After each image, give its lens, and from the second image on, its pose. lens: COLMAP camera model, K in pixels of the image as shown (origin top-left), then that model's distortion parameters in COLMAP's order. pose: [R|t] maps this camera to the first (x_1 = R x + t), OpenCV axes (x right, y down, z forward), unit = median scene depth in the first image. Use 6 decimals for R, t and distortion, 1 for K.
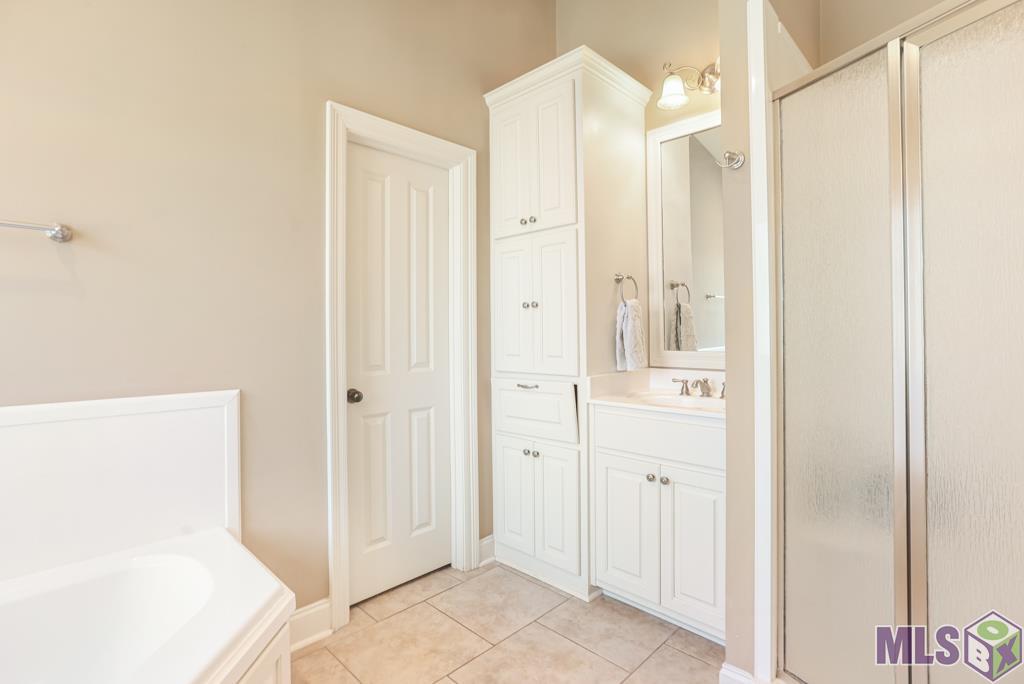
lens RADIAL K [[503.1, 0, 537.5], [0, 503.1, 331.1], [0, 0, 1]] dist [-0.037965, 0.014253]
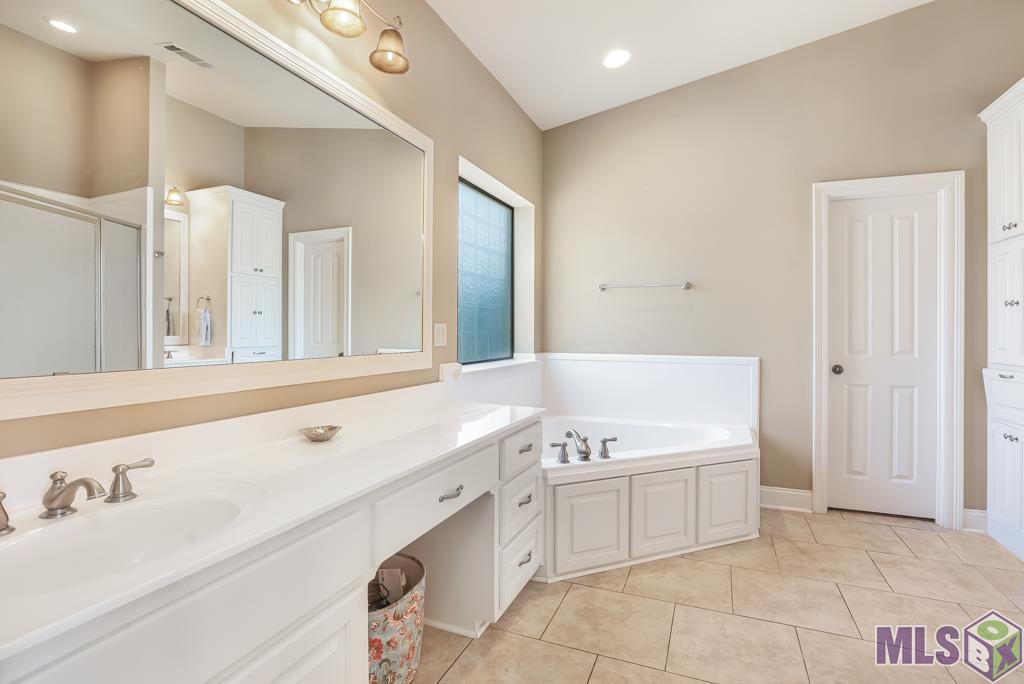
lens RADIAL K [[503.1, 0, 511.7], [0, 503.1, 334.6], [0, 0, 1]] dist [-0.037965, 0.014253]
pose [[0.372053, 0.017748, -0.928042, 0.586837], [0.000064, 0.999817, 0.019146, -0.004022], [0.928212, -0.007182, 0.371983, -0.421457]]
